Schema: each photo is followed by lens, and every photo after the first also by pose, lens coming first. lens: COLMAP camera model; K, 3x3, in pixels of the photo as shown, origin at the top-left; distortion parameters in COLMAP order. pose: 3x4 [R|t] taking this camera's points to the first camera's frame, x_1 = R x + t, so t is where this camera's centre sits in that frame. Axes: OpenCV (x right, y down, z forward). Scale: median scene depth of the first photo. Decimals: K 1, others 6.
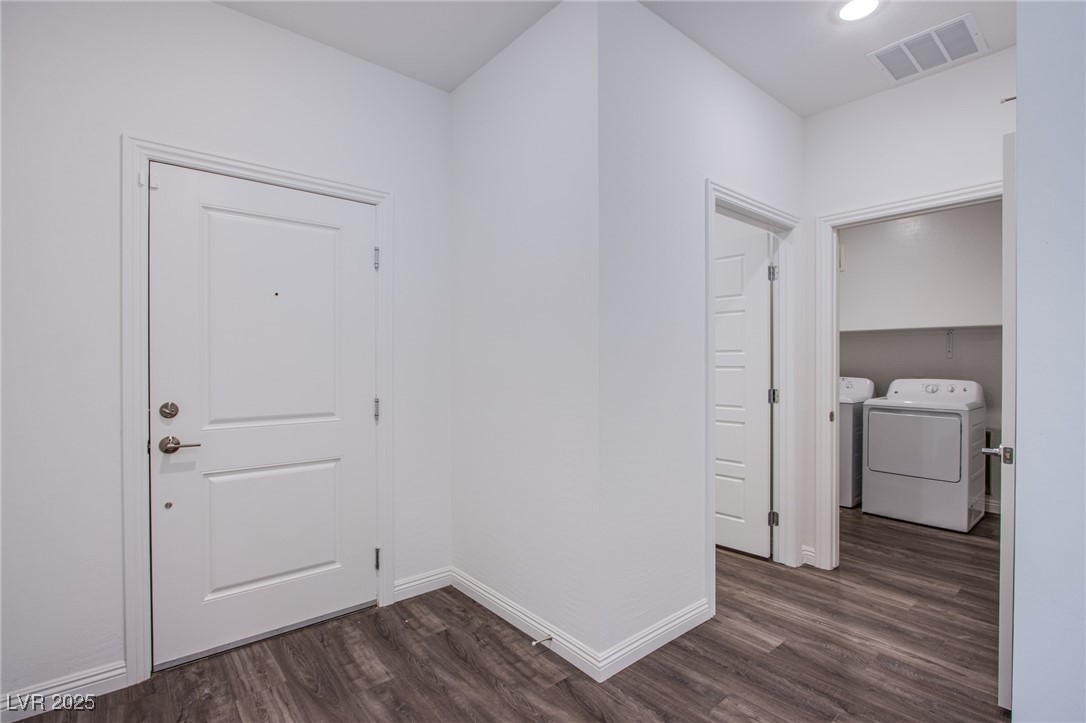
lens RADIAL K [[503.2, 0, 541.7], [0, 503.2, 364.8], [0, 0, 1]] dist [-0.002159, -0.000642]
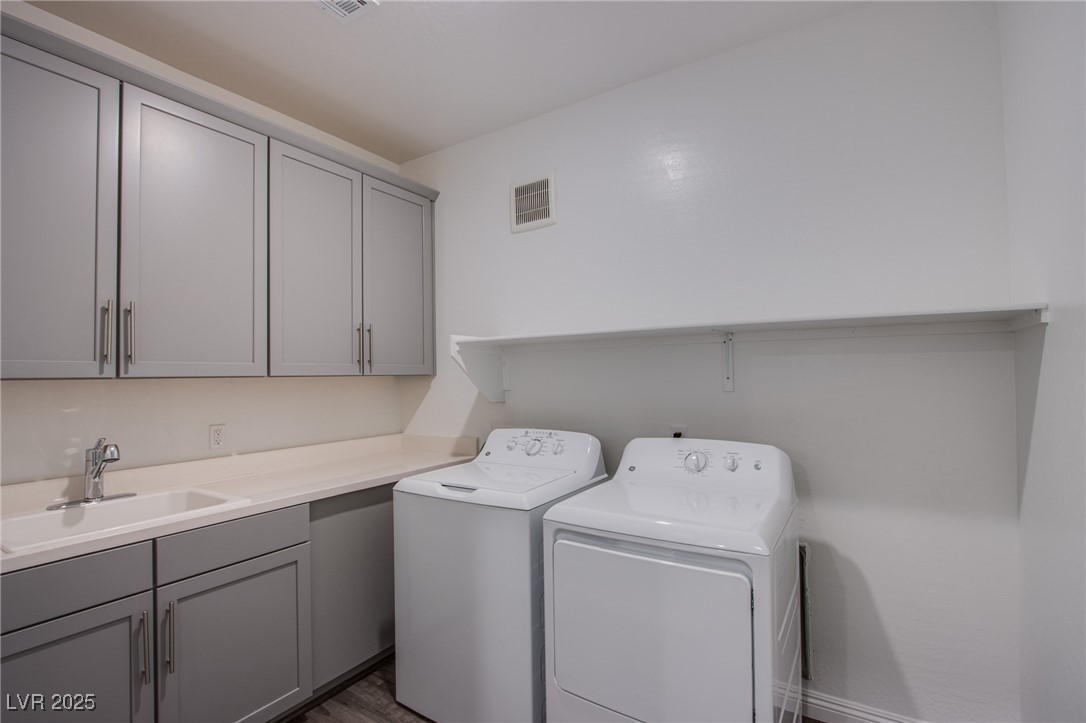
lens RADIAL K [[503.2, 0, 543.4], [0, 503.2, 362.5], [0, 0, 1]] dist [-0.002159, -0.000642]
pose [[0.956118, -0.010909, 0.292780, 0.519431], [0.022189, 0.999133, -0.035232, -0.028887], [-0.292142, 0.040183, 0.955531, 0.611441]]
